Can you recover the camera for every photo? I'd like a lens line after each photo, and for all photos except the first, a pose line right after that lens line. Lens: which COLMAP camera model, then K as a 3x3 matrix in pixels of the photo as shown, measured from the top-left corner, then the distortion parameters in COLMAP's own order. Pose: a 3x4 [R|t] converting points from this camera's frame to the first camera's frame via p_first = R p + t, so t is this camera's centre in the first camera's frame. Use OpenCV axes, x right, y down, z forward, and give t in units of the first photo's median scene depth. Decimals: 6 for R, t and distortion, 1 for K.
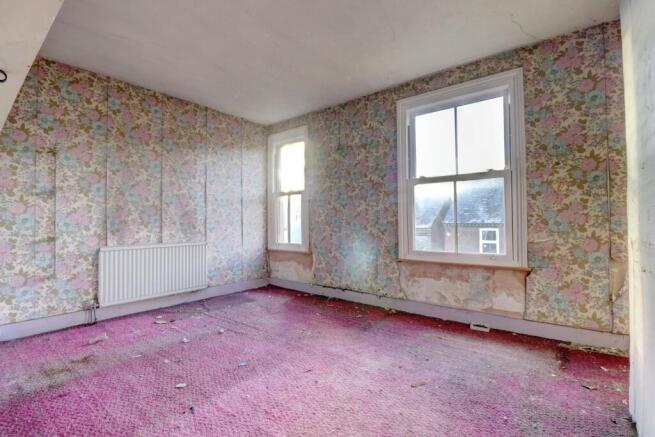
lens RADIAL K [[302.4, 0, 328.5], [0, 302.4, 215.7], [0, 0, 1]] dist [-0.002479, -0.000468]
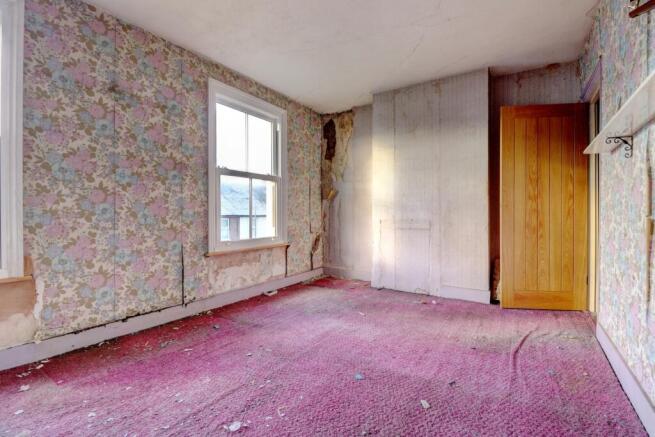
lens RADIAL K [[302.4, 0, 328.5], [0, 302.4, 215.7], [0, 0, 1]] dist [-0.002479, -0.000468]
pose [[-0.085762, 0.000917, 0.996315, -0.729180], [-0.018377, 0.999828, -0.002502, 0.026857], [-0.996146, -0.018524, -0.085730, 0.755294]]
